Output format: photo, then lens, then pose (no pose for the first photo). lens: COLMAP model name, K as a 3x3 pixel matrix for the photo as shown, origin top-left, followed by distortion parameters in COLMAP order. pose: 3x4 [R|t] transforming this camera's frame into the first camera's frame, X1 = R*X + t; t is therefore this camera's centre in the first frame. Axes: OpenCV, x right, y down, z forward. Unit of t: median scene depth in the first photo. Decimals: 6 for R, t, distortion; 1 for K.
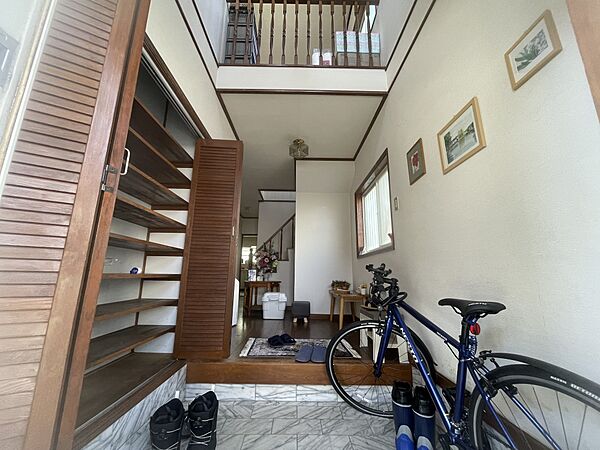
lens RADIAL K [[242.2, 0, 298.3], [0, 242.2, 225.4], [0, 0, 1]] dist [-0.001942, 0.001738]
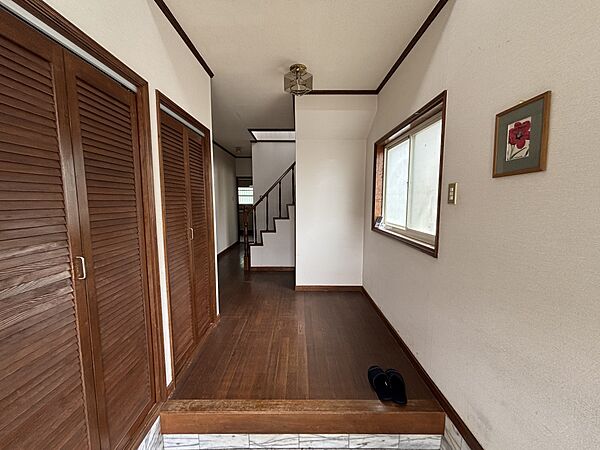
lens RADIAL K [[240.5, 0, 299.2], [0, 240.5, 223.5], [0, 0, 1]] dist [0.012044, -0.000725]
pose [[0.999867, -0.013946, -0.008419, 0.005022], [0.015843, 0.952700, 0.303499, -0.133619], [0.003788, -0.303592, 0.952794, 0.231449]]
